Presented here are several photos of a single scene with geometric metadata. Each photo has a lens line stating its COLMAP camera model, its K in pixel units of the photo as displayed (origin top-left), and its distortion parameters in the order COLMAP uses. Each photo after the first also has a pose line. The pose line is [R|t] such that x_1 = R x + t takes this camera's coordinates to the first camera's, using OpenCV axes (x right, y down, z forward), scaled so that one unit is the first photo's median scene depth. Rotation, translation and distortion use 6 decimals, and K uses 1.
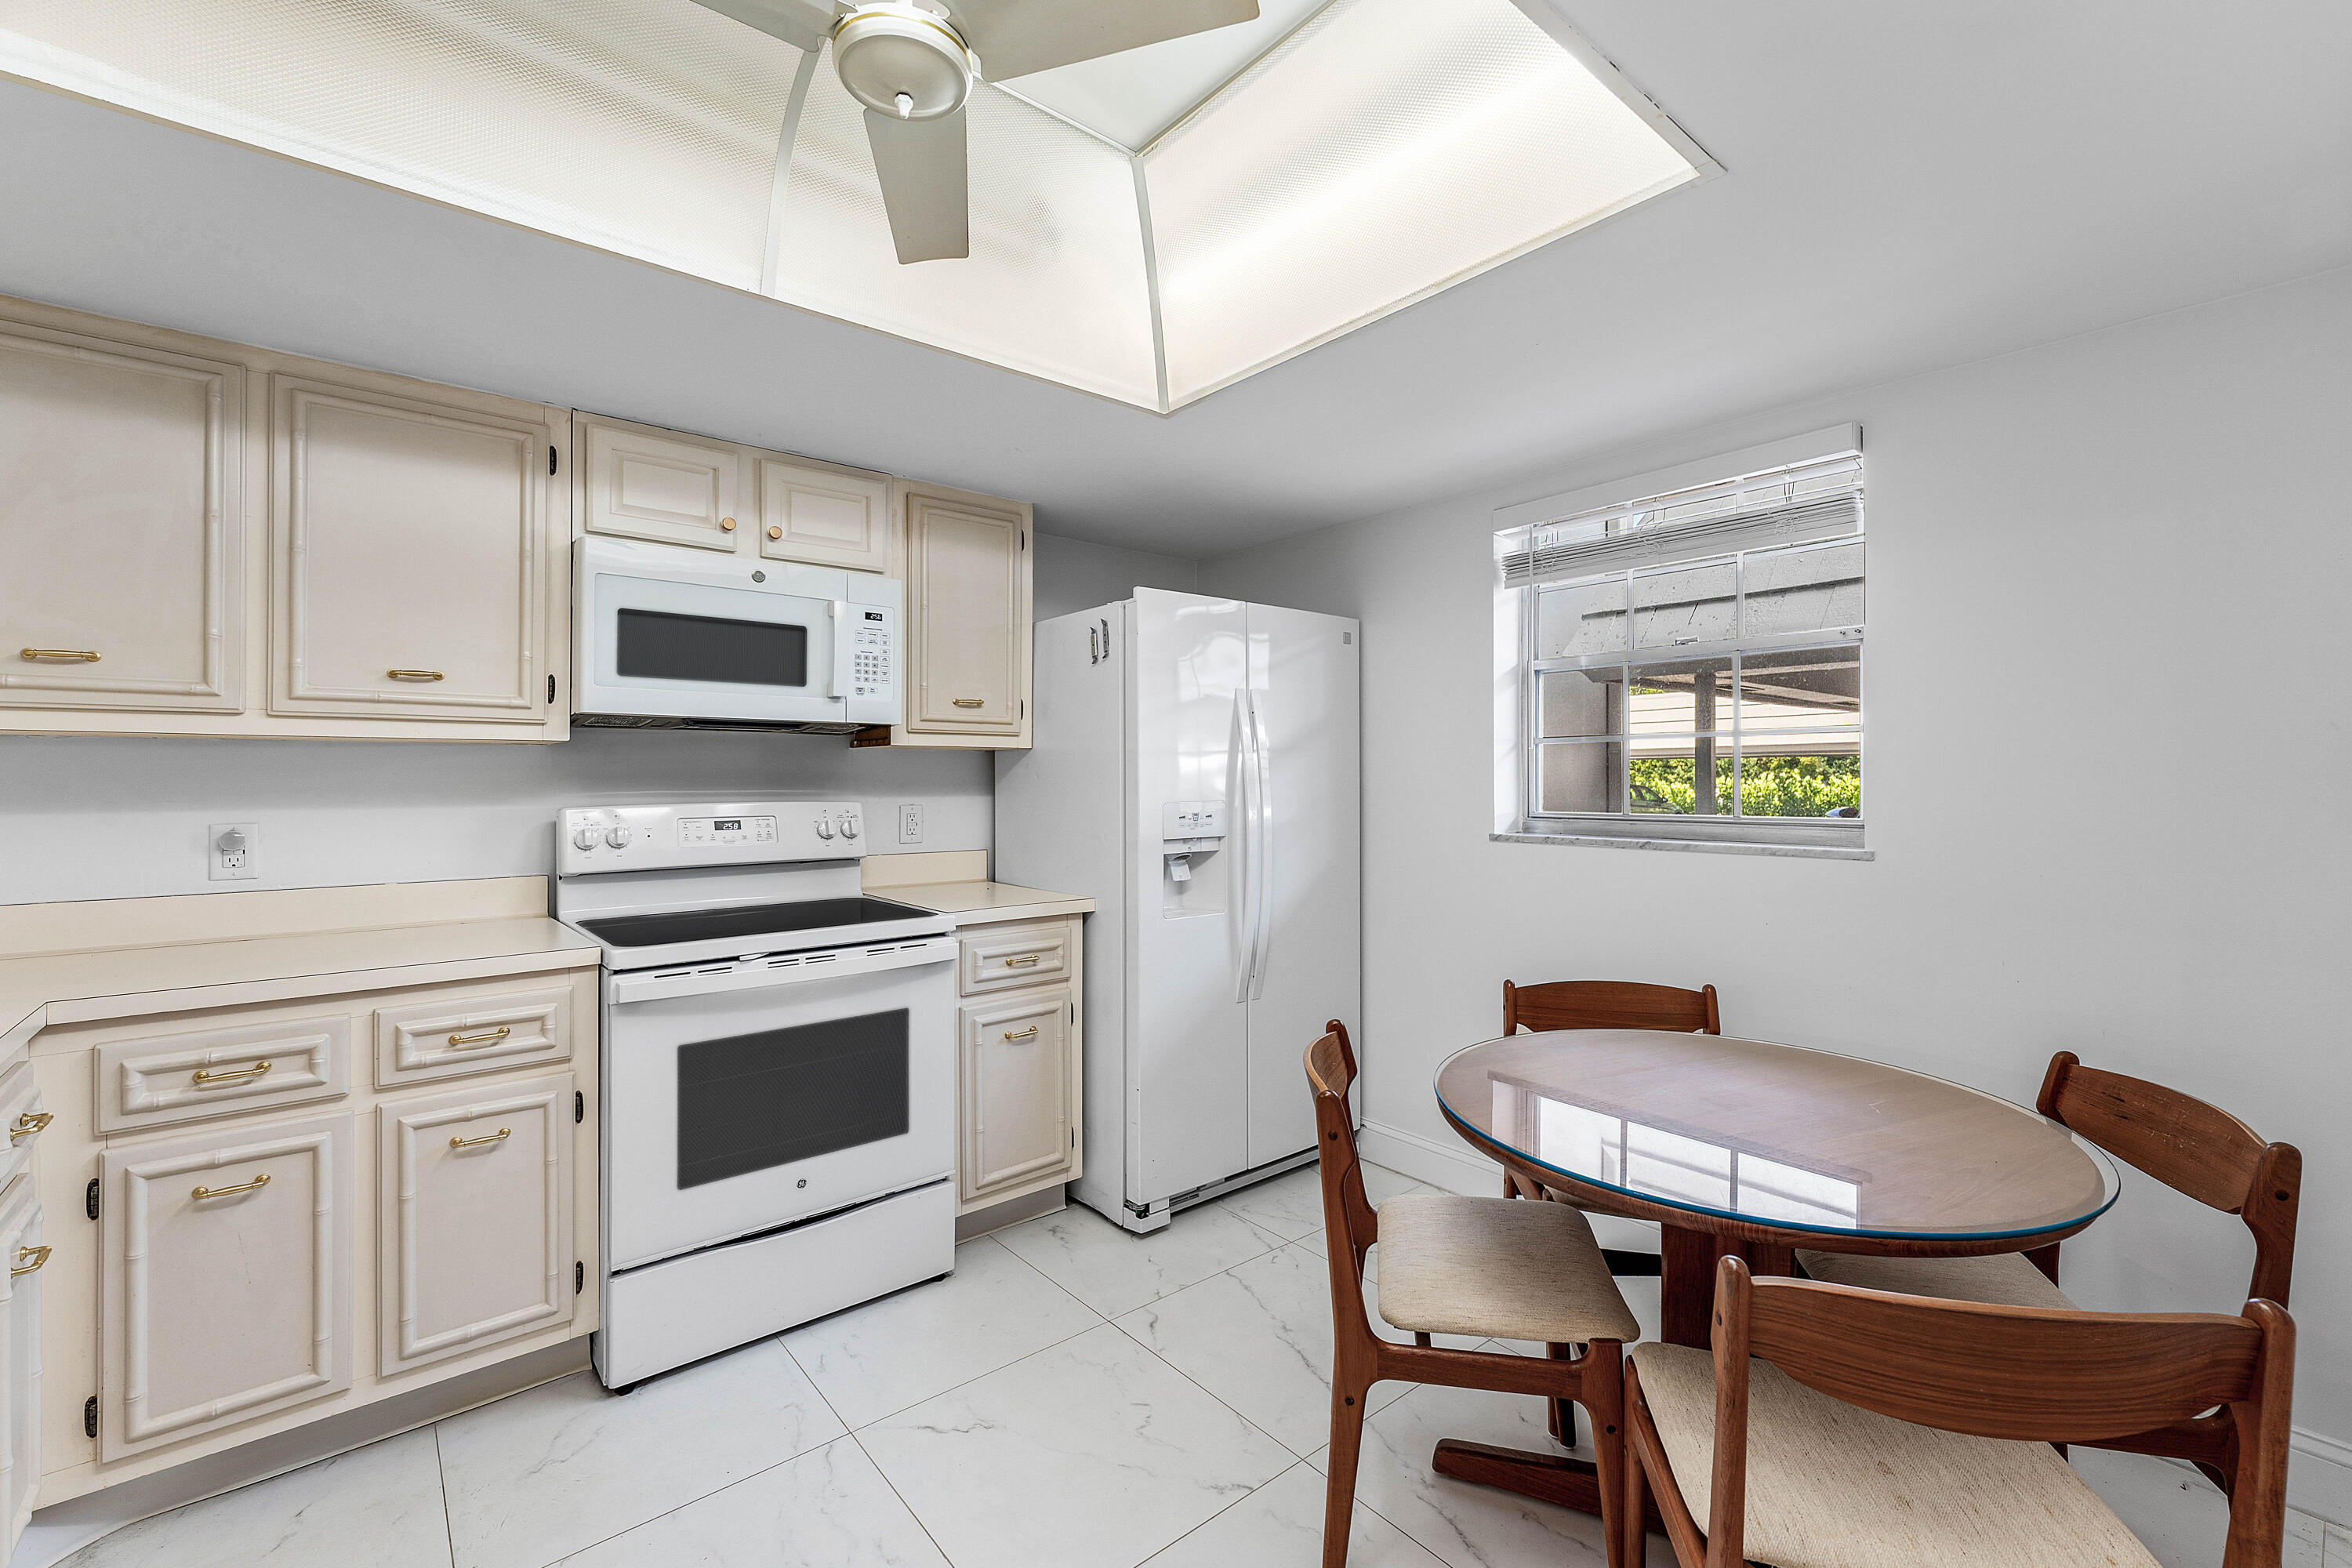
lens RADIAL K [[967.7, 0, 1171.6], [0, 967.7, 779.8], [0, 0, 1]] dist [0.000954, -0.001172]
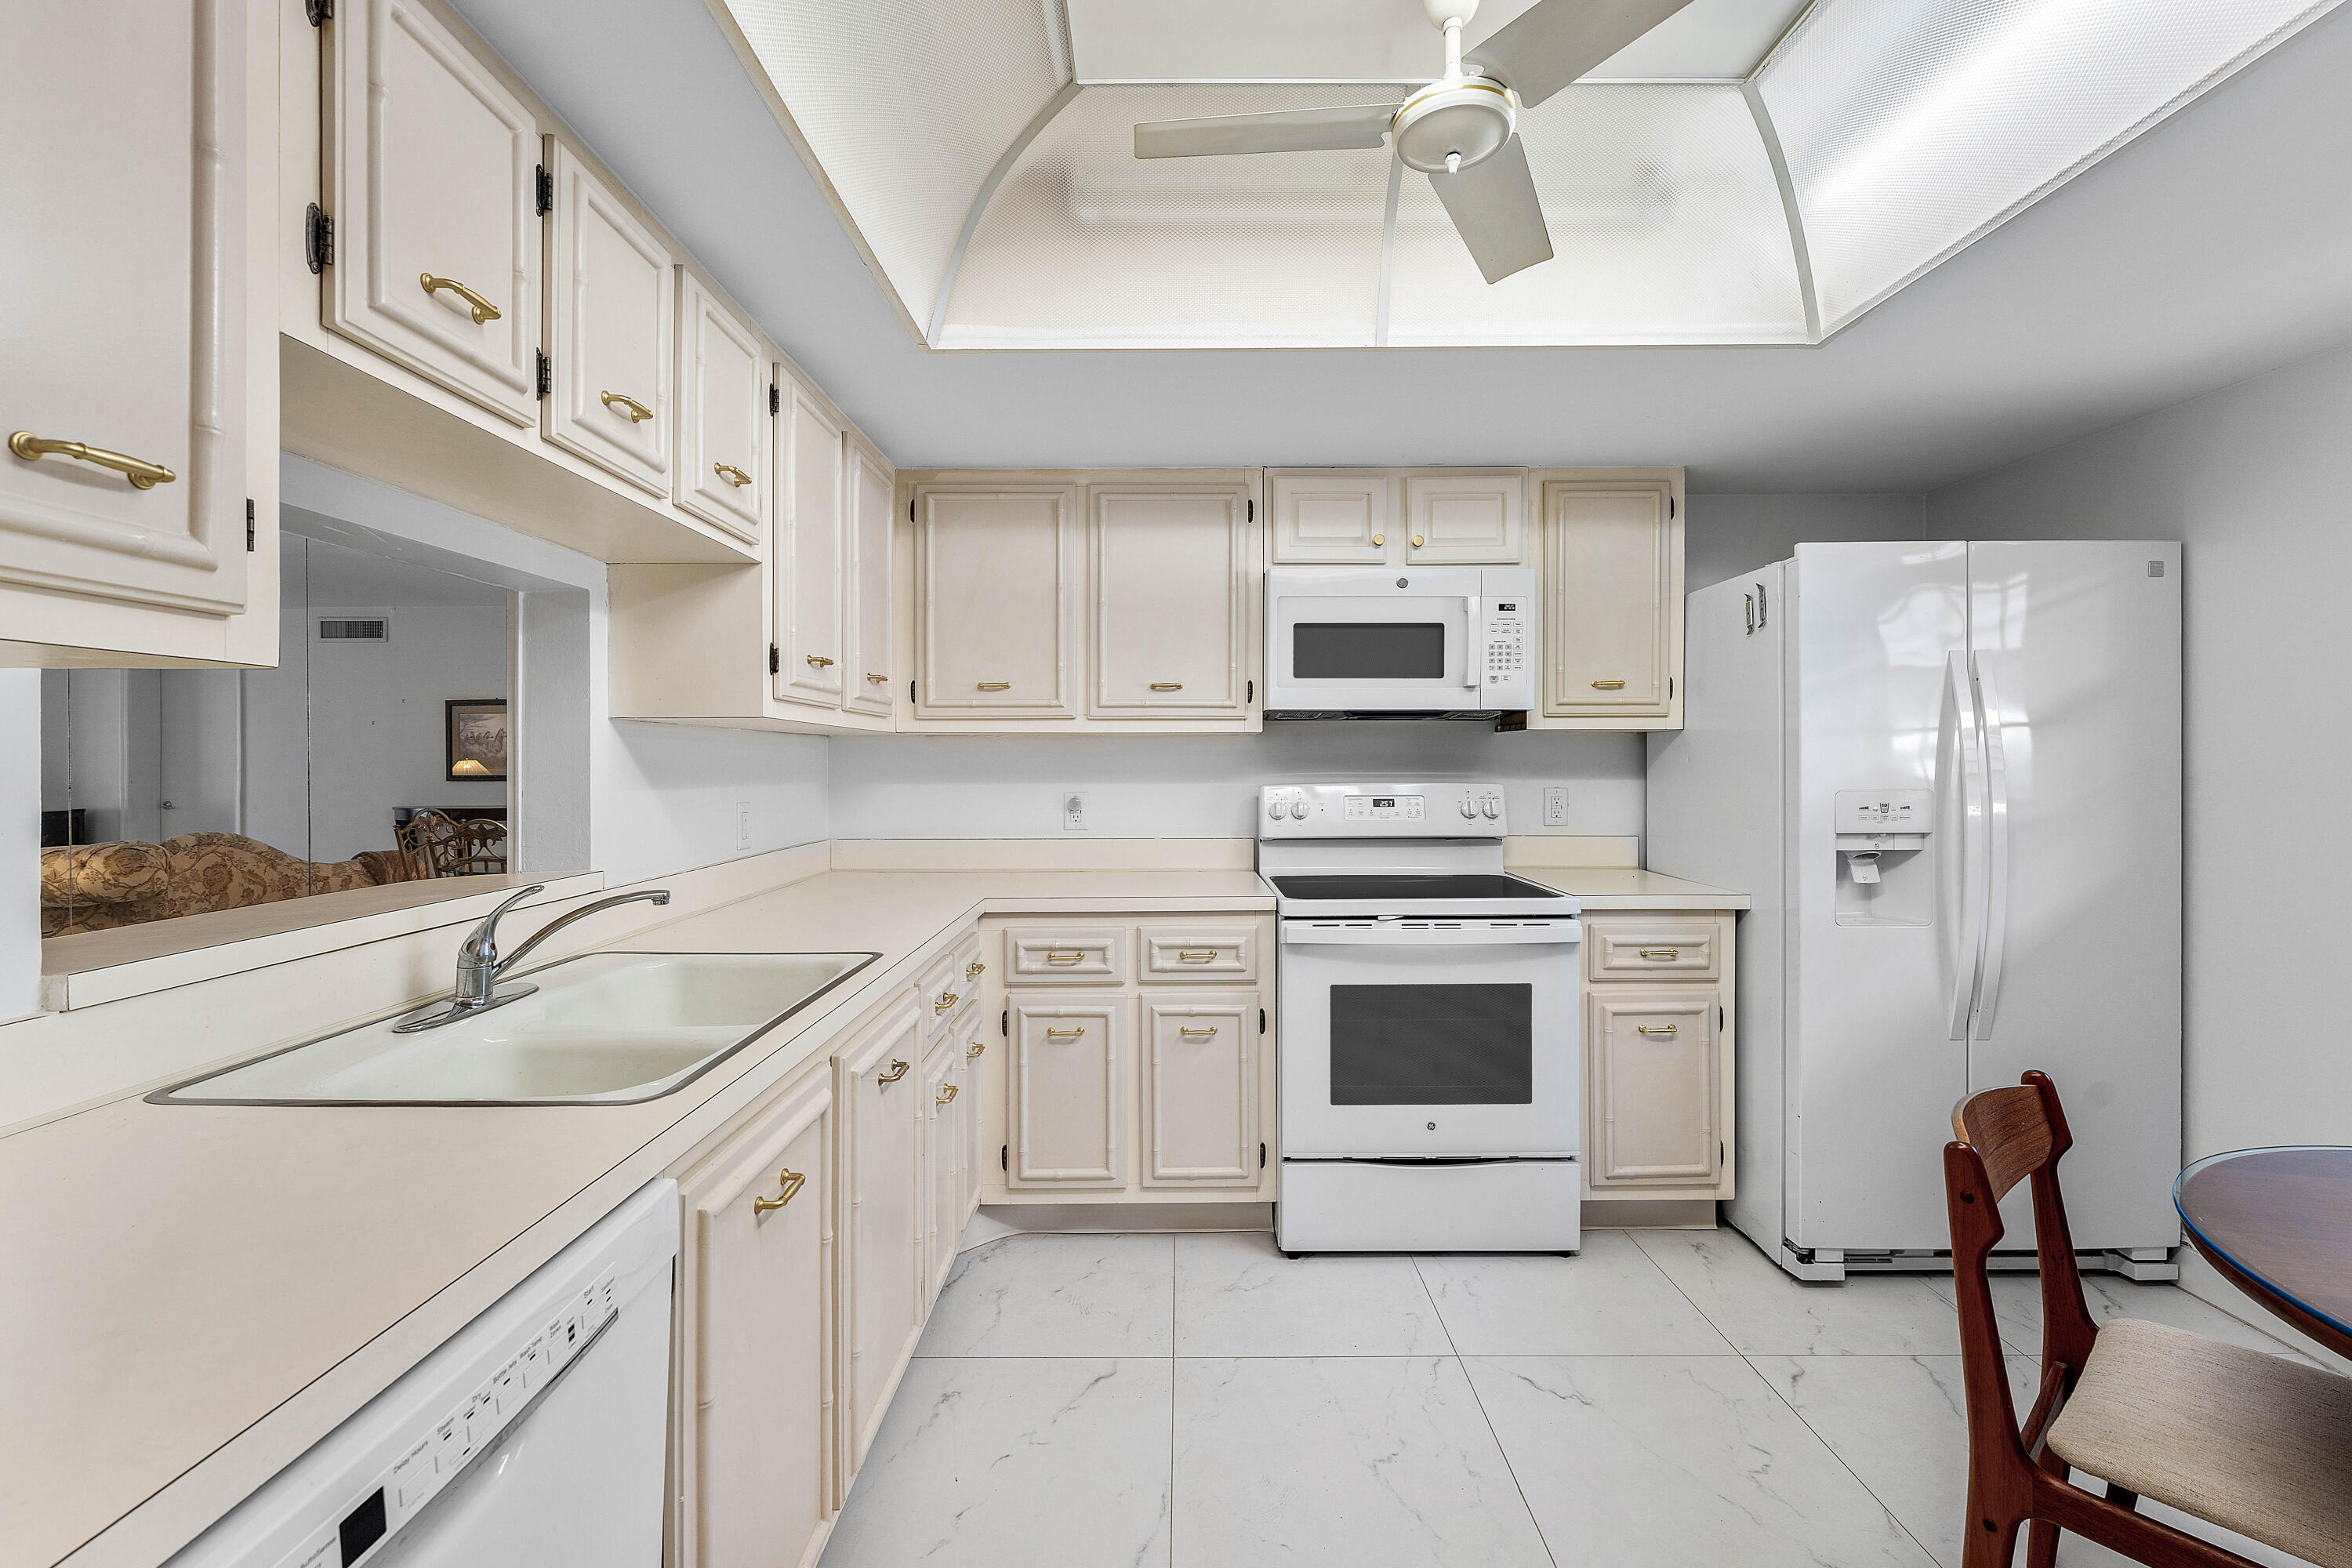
lens RADIAL K [[967.7, 0, 1180.4], [0, 967.7, 774.4], [0, 0, 1]] dist [0.000954, -0.001172]
pose [[0.768279, 0.009017, -0.640052, 0.103461], [-0.000391, 0.999907, 0.013617, -0.002343], [0.640115, -0.010212, 0.768211, -0.035315]]
